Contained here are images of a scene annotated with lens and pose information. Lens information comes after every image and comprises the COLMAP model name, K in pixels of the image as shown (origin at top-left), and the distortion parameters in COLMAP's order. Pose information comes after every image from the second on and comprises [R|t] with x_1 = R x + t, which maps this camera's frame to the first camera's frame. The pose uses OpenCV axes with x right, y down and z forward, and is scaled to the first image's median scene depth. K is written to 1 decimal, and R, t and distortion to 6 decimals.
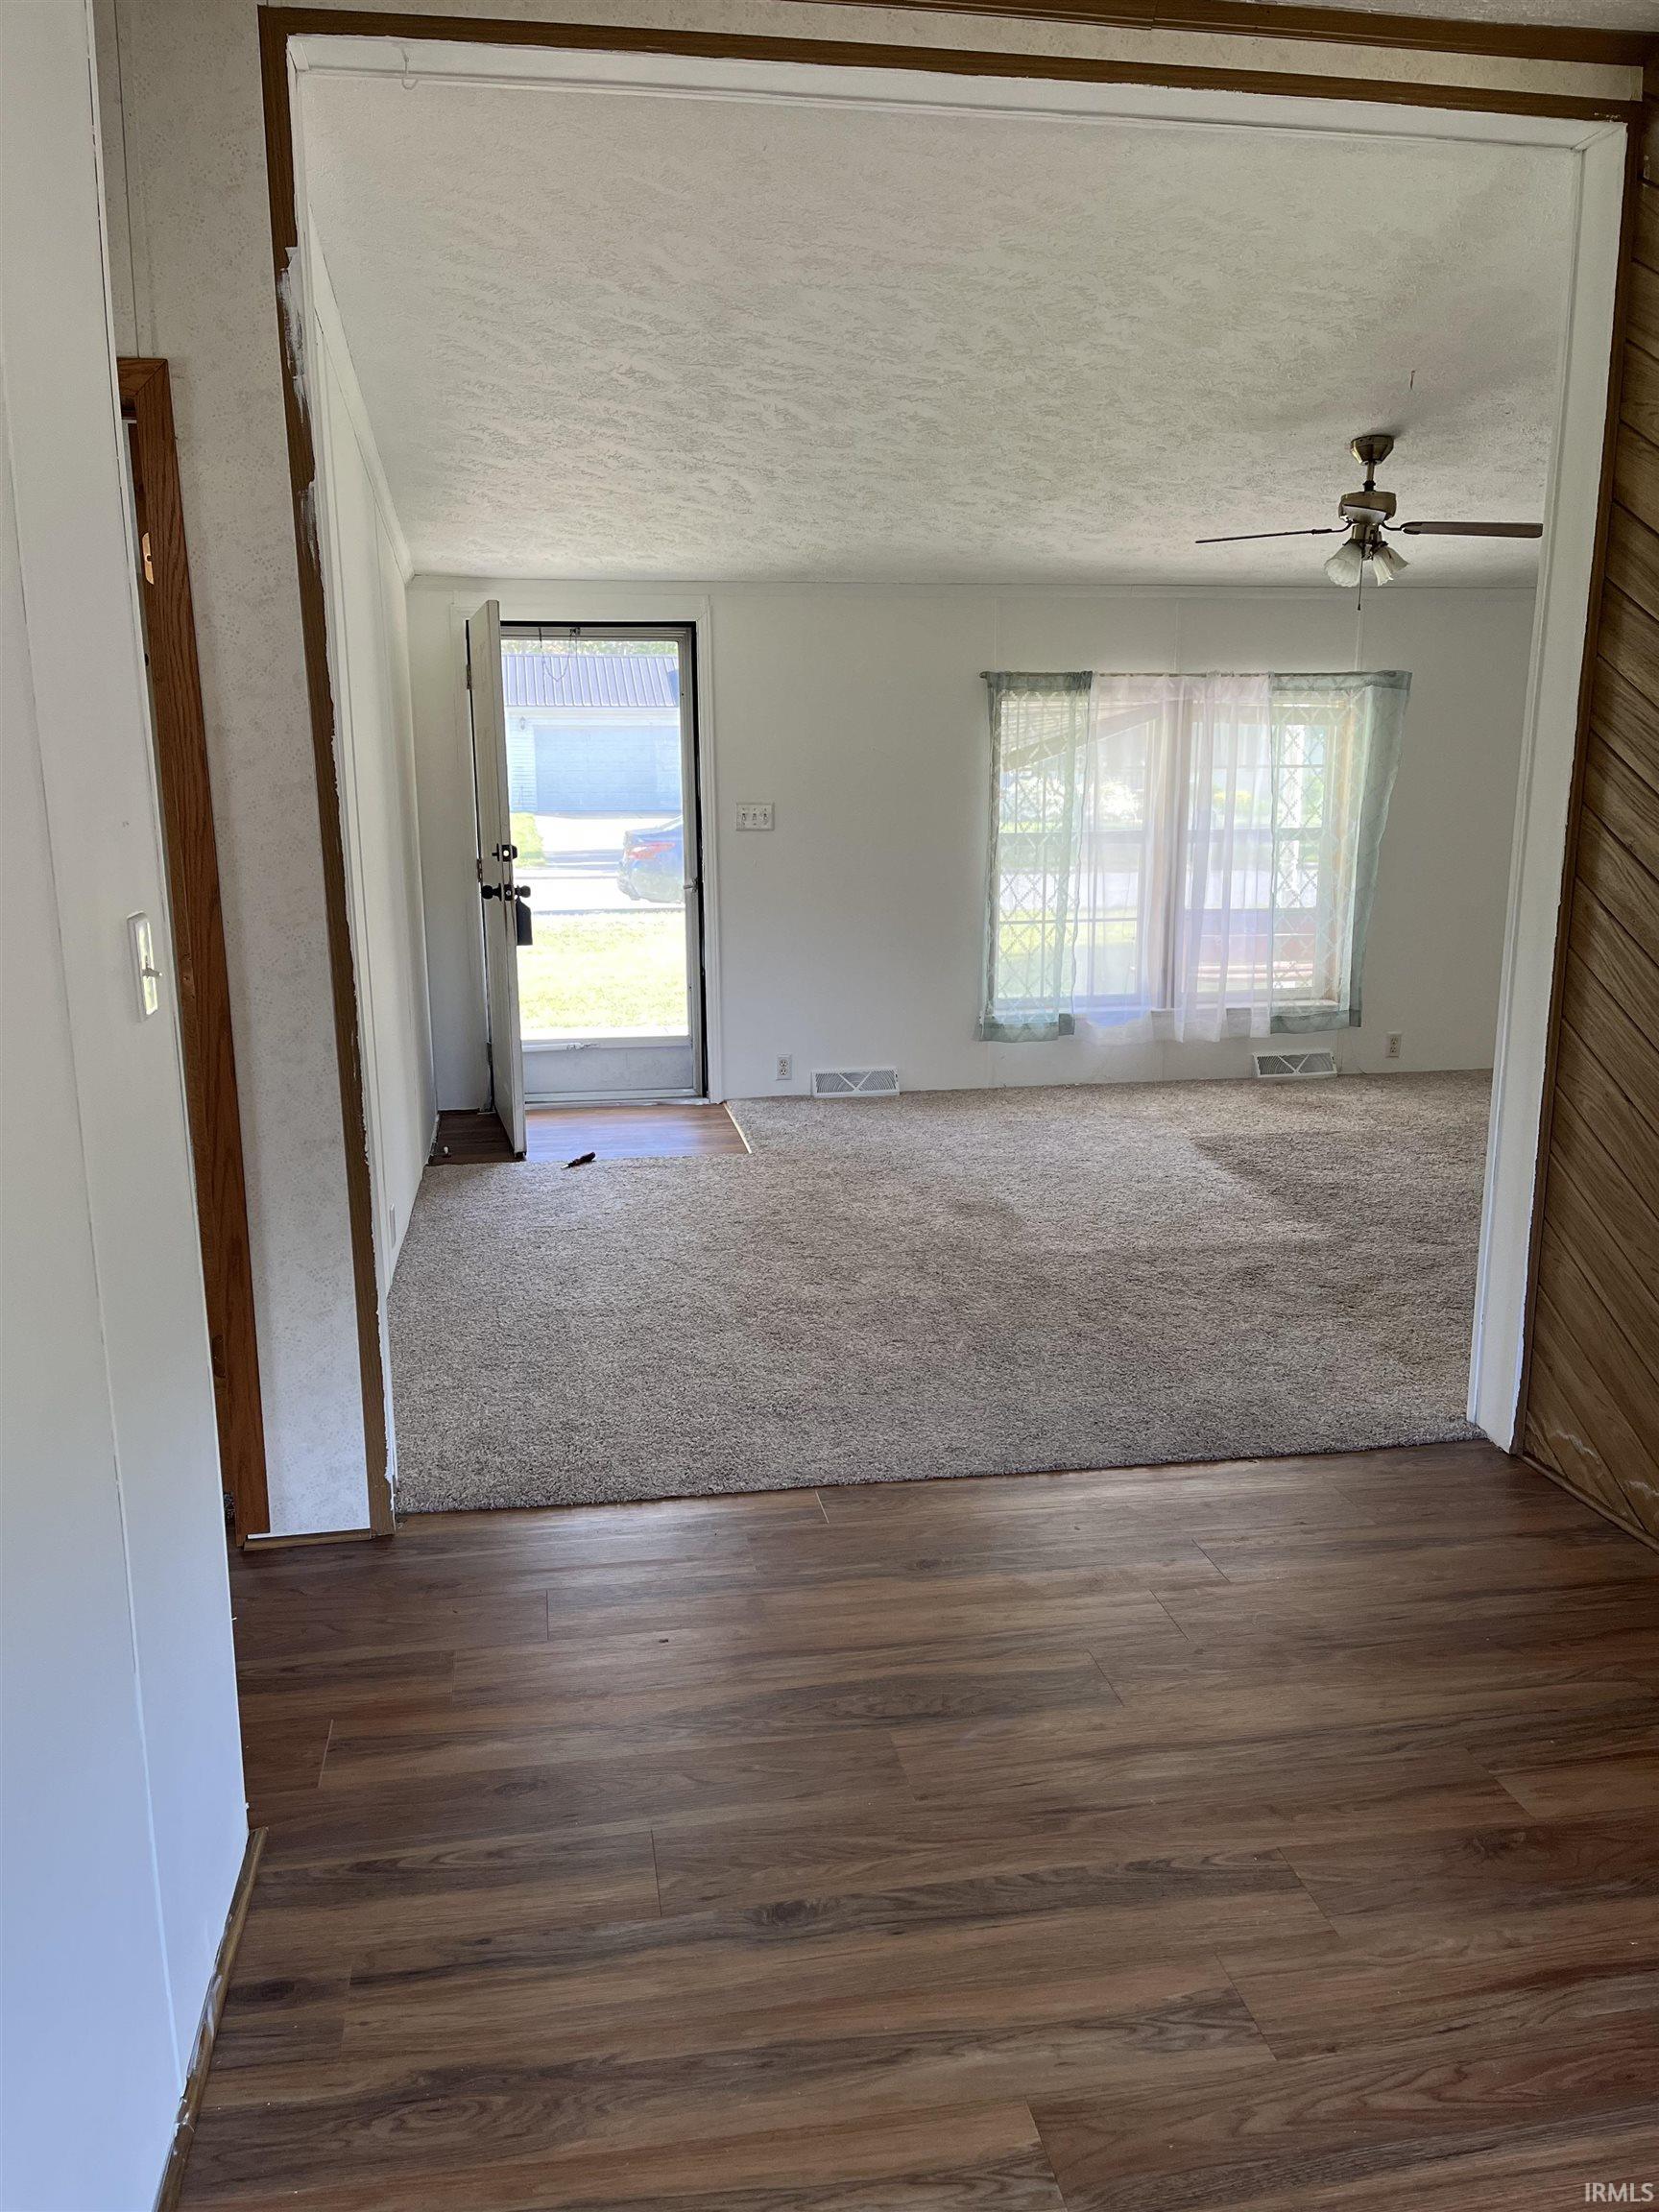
lens RADIAL K [[1664.5, 0, 820.9], [0, 1664.5, 1121.3], [0, 0, 1]] dist [0.053500, -0.041398]
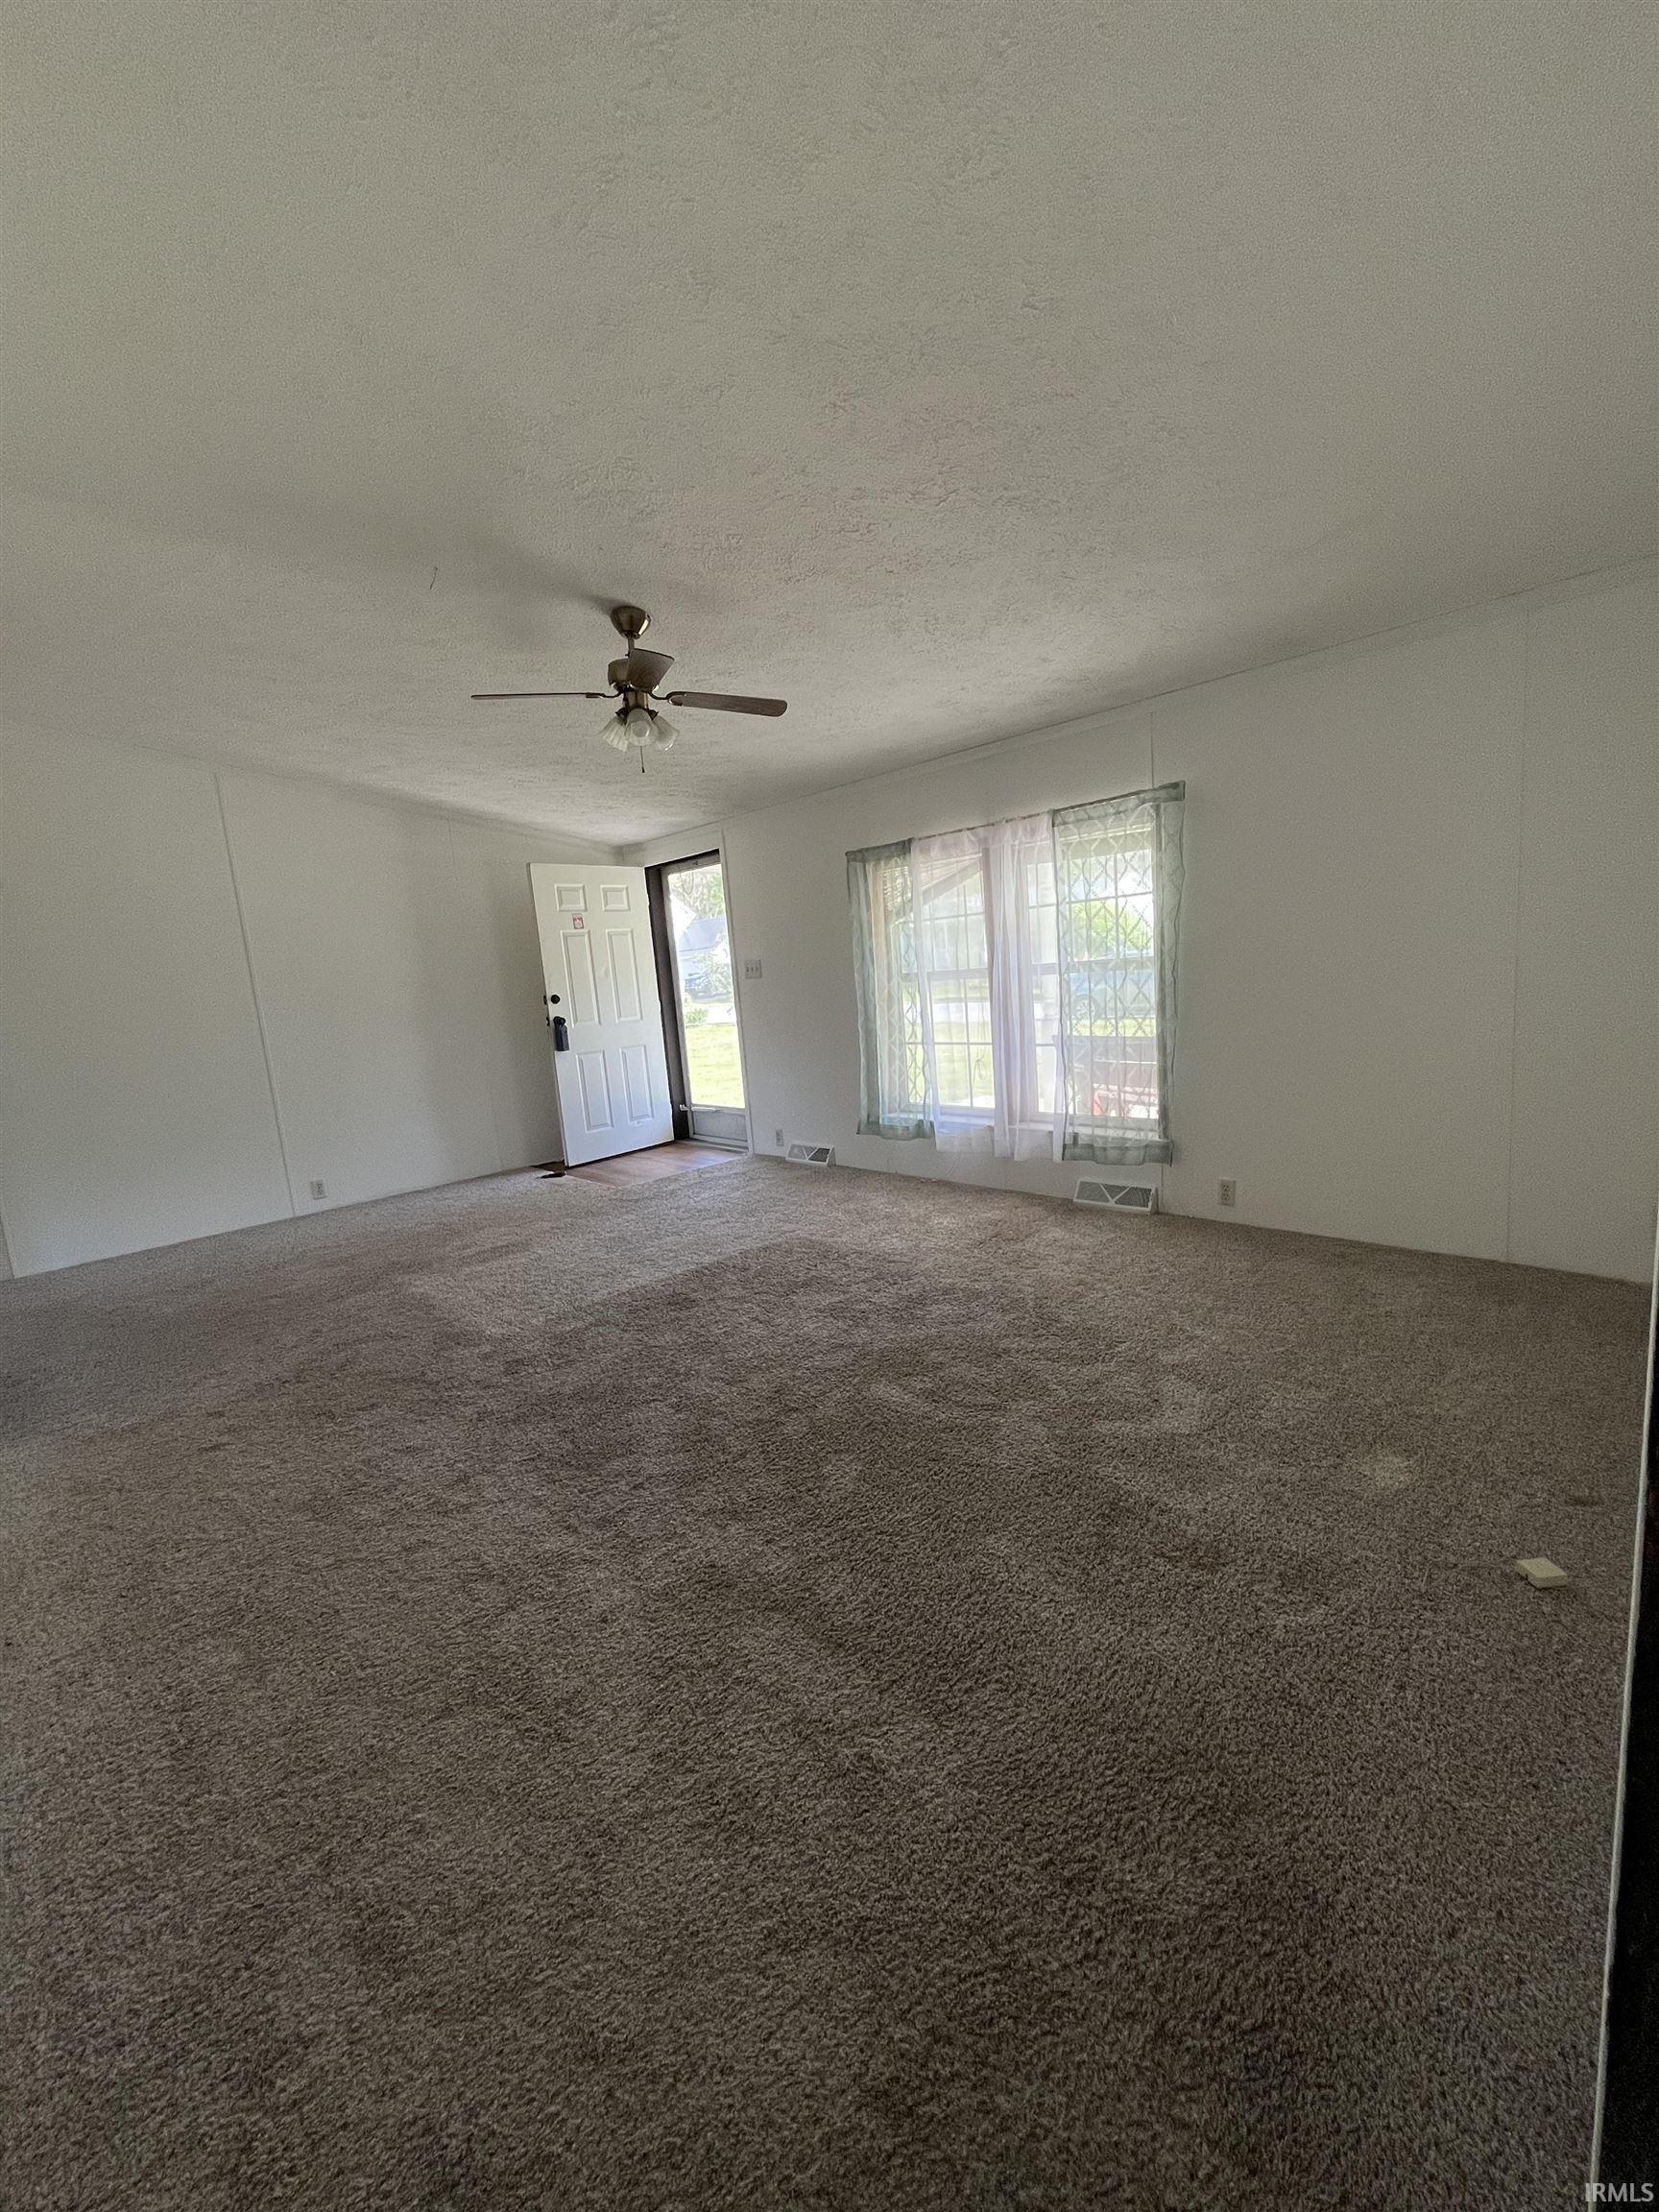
lens RADIAL K [[892.6, 0, 833.1], [0, 892.6, 1106.7], [0, 0, 1]] dist [-0.002879, -0.000191]
pose [[0.573306, 0.087502, -0.814656, 0.652096], [-0.101729, 0.994189, 0.035195, -0.092747], [0.813002, 0.062697, 0.578876, 0.586845]]
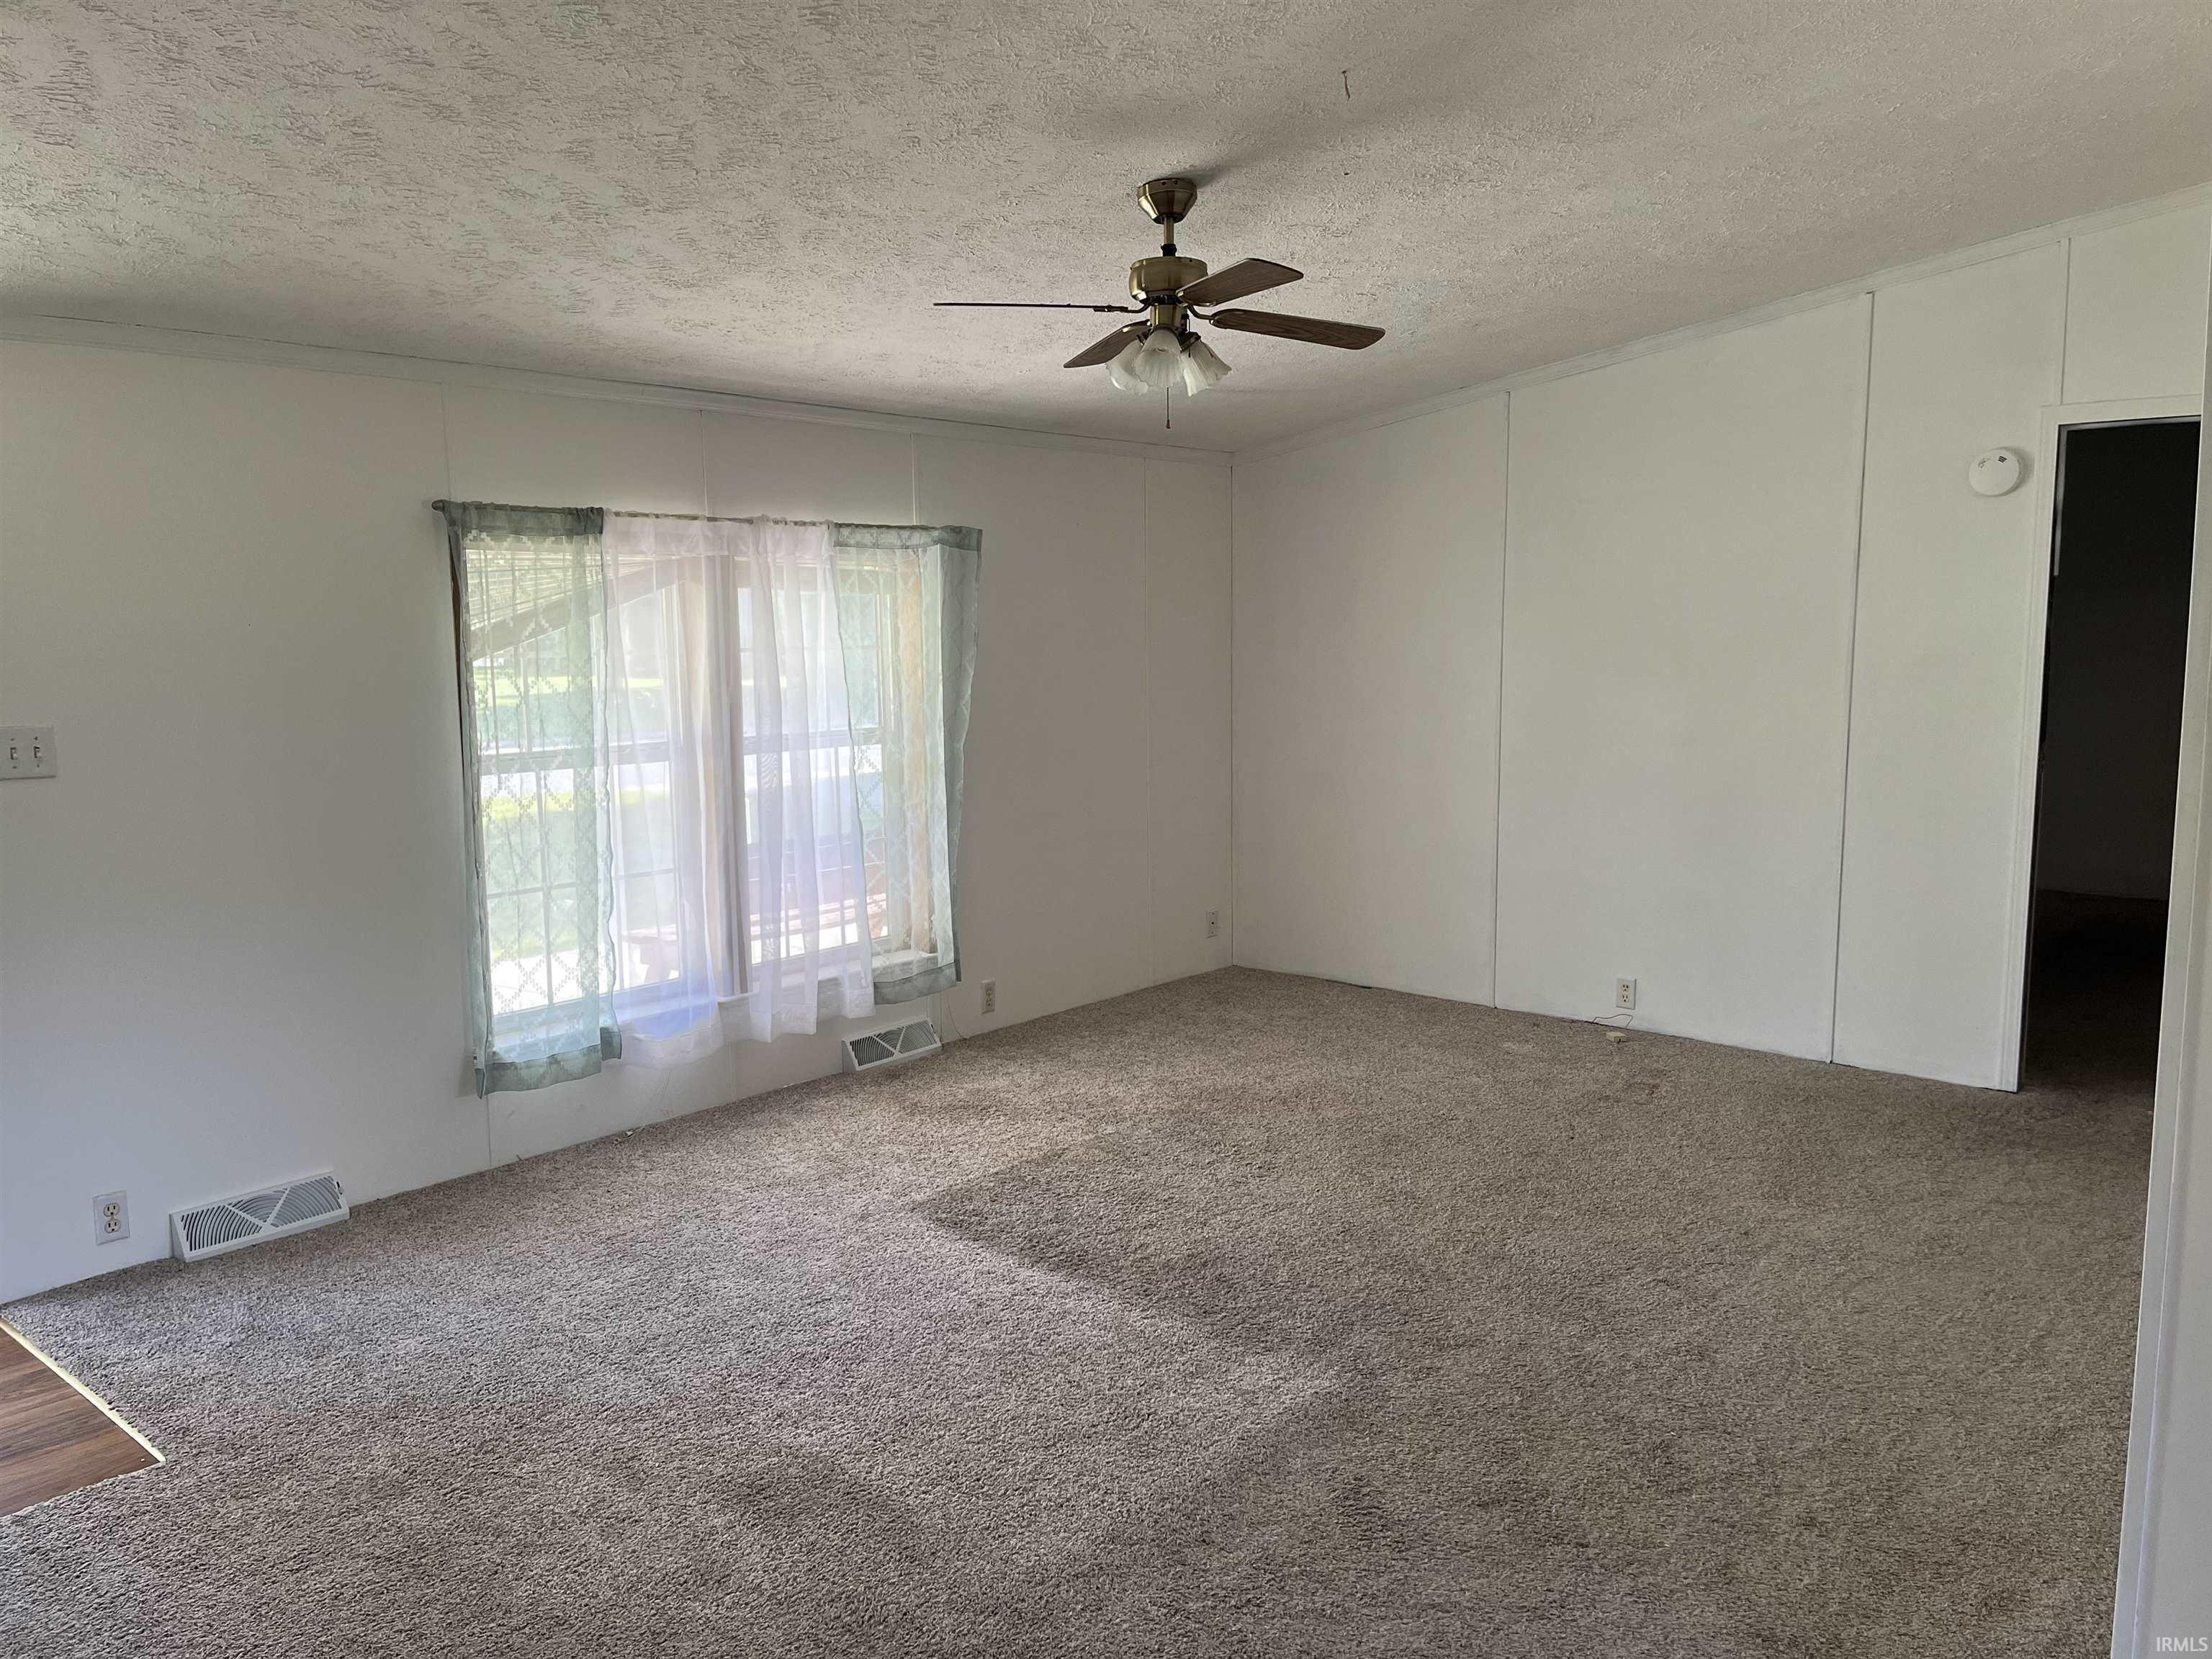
lens RADIAL K [[1664.5, 0, 1107.7], [0, 1664.5, 831.9], [0, 0, 1]] dist [0.053500, -0.041398]
pose [[0.771997, -0.083417, 0.630129, -0.106379], [0.141054, 0.989116, -0.041871, -0.086925], [-0.619778, 0.121206, 0.775361, 0.378506]]
